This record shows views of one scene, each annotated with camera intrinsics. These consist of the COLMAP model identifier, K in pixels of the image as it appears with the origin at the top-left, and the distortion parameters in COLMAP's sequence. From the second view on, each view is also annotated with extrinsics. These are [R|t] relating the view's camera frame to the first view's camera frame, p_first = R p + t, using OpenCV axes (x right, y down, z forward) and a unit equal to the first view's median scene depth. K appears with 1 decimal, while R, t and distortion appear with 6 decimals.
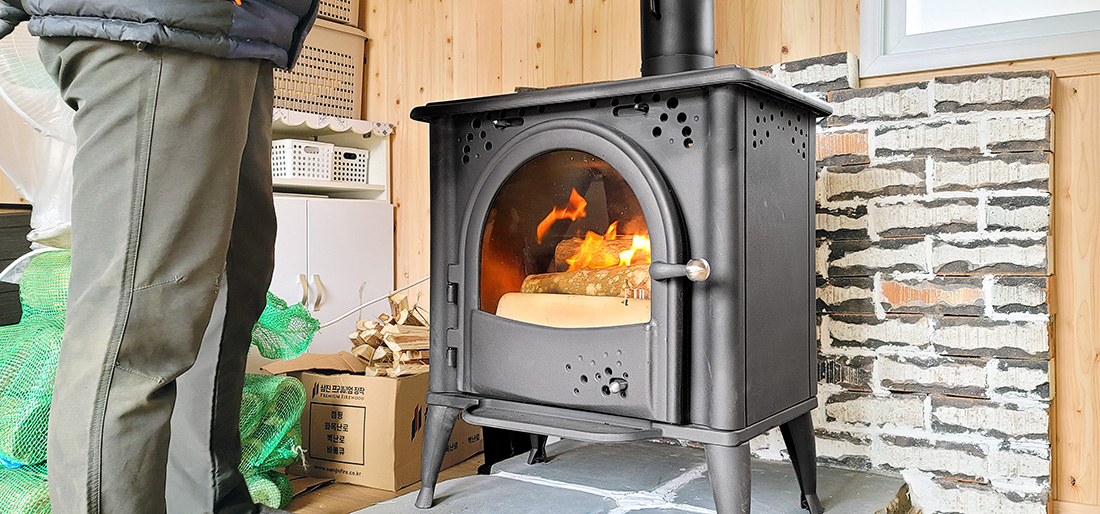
lens RADIAL K [[839.0, 0, 592.7], [0, 839.0, 200.3], [0, 0, 1]] dist [0.085464, -0.017173]
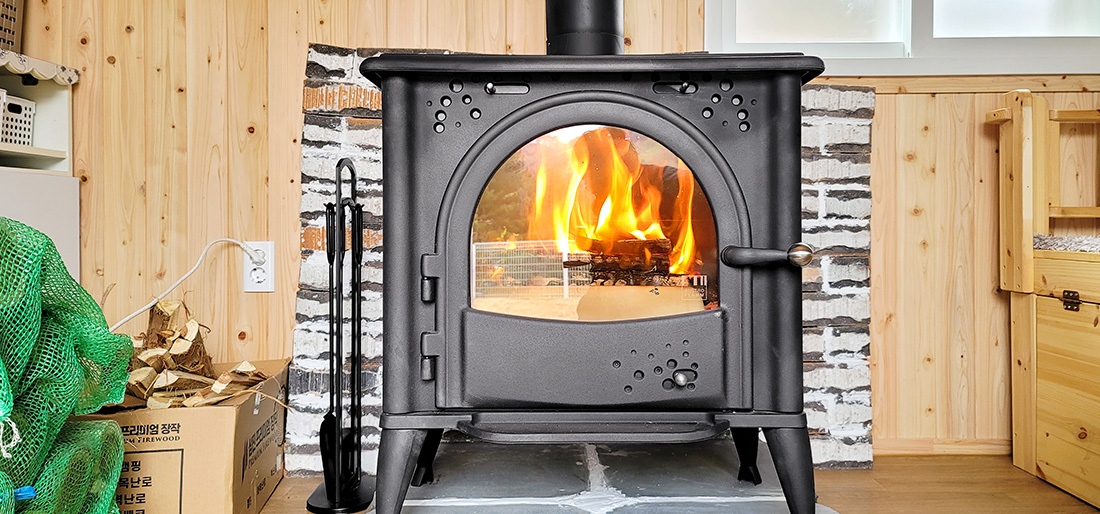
lens RADIAL K [[839.0, 0, 520.6], [0, 839.0, 202.7], [0, 0, 1]] dist [0.085464, -0.017173]
pose [[0.841337, 0.018594, 0.540191, -0.515079], [-0.027593, 0.999583, 0.008569, 0.016456], [-0.539806, -0.022115, 0.841499, 0.257596]]
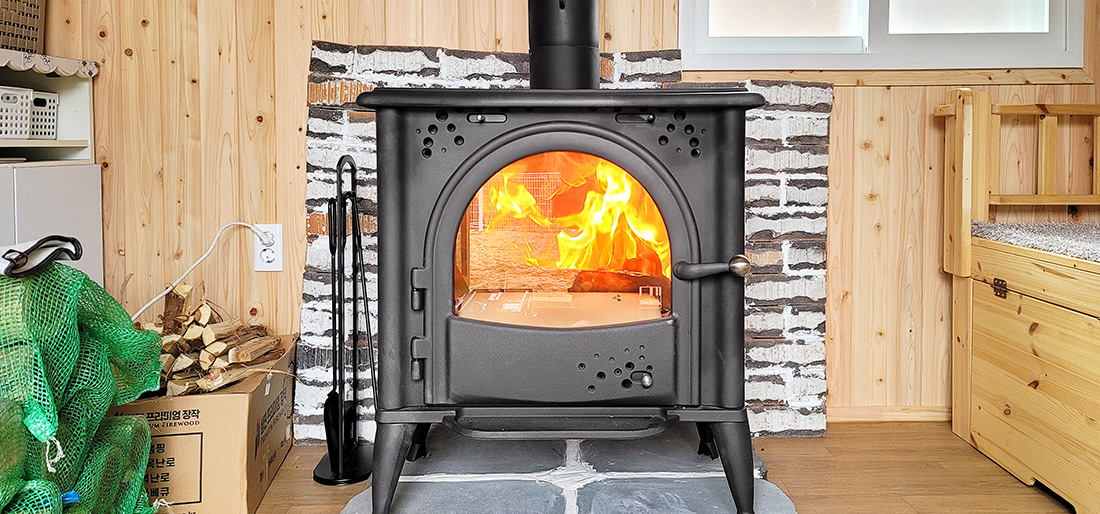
lens RADIAL K [[839.0, 0, 528.6], [0, 839.0, 142.1], [0, 0, 1]] dist [0.085464, -0.017173]
pose [[0.841864, 0.001443, 0.539689, -0.544747], [-0.024004, 0.999107, 0.034772, -0.094601], [-0.539156, -0.042228, 0.841146, 0.154893]]
